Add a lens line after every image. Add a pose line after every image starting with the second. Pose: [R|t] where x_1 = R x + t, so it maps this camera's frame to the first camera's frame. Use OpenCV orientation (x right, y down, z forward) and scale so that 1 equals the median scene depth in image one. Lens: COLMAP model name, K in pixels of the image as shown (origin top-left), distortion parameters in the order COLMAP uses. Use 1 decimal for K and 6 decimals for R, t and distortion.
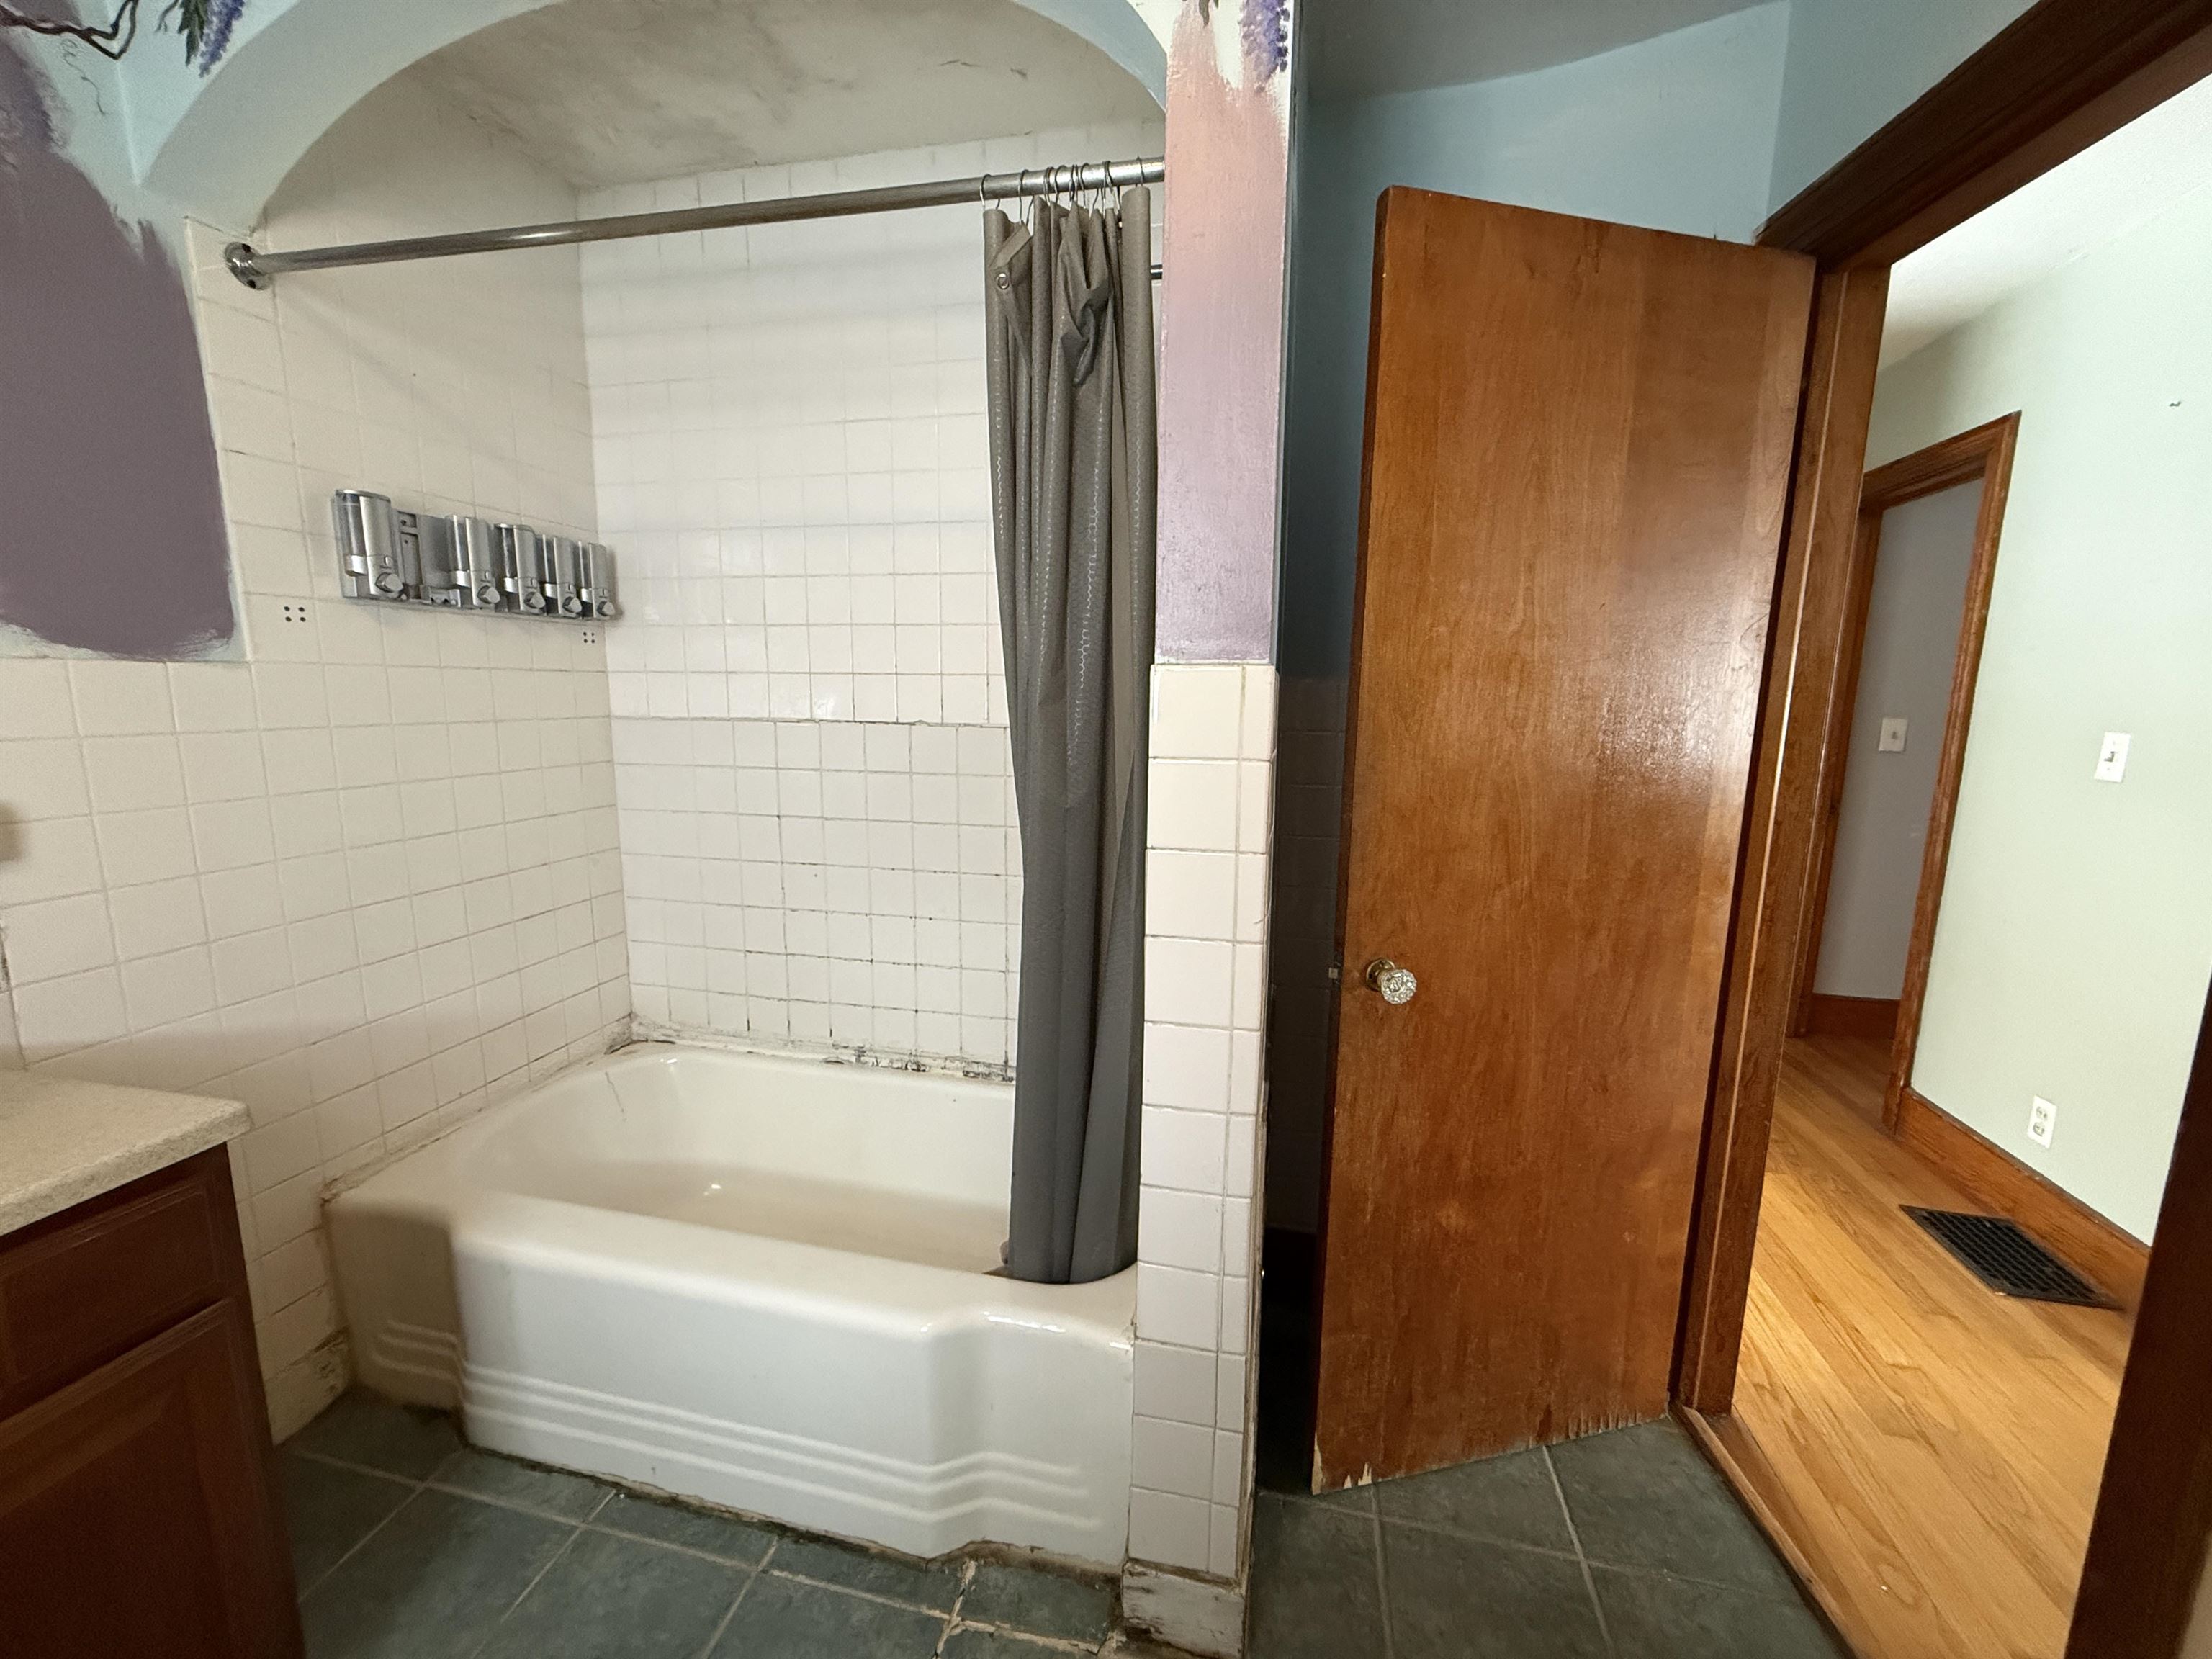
lens RADIAL K [[875.4, 0, 1104.9], [0, 875.4, 826.8], [0, 0, 1]] dist [-0.000309, -0.000130]
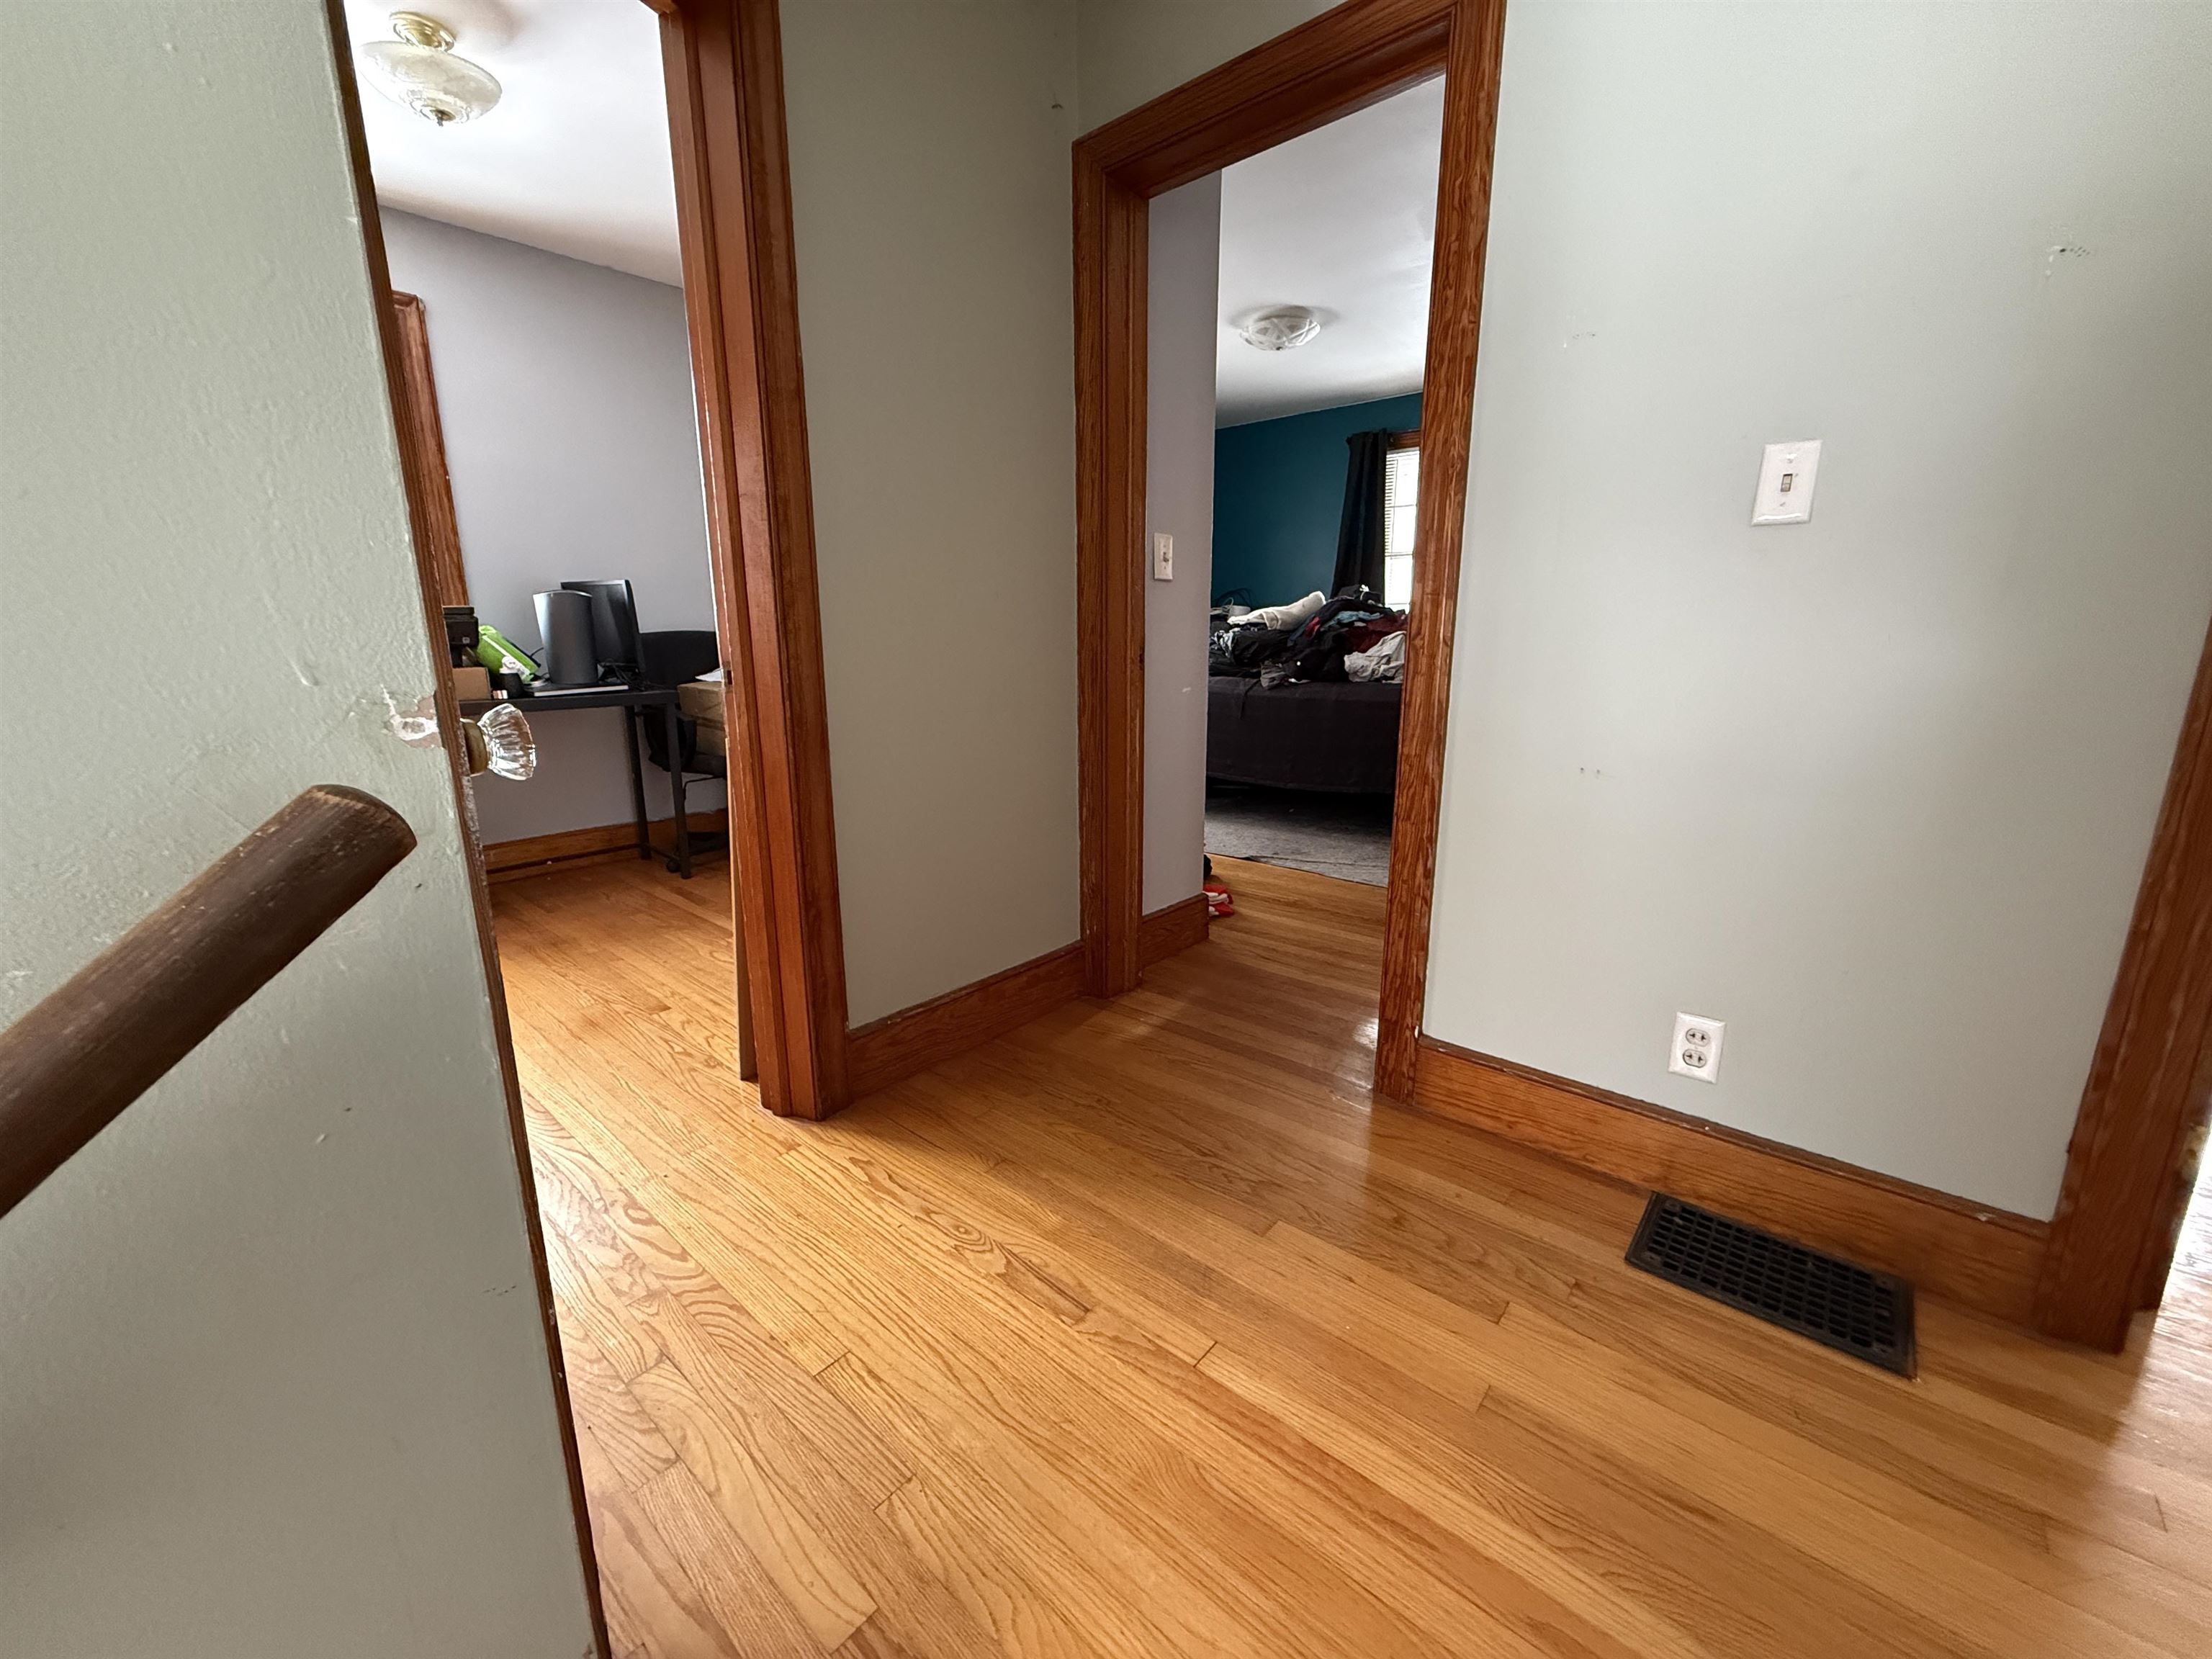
lens RADIAL K [[875.4, 0, 1111.1], [0, 875.4, 830.6], [0, 0, 1]] dist [-0.000309, -0.000130]
pose [[0.461762, -0.210206, 0.861736, 0.298995], [0.146212, 0.976262, 0.159795, -0.005708], [-0.874870, 0.052209, 0.481535, 1.050210]]
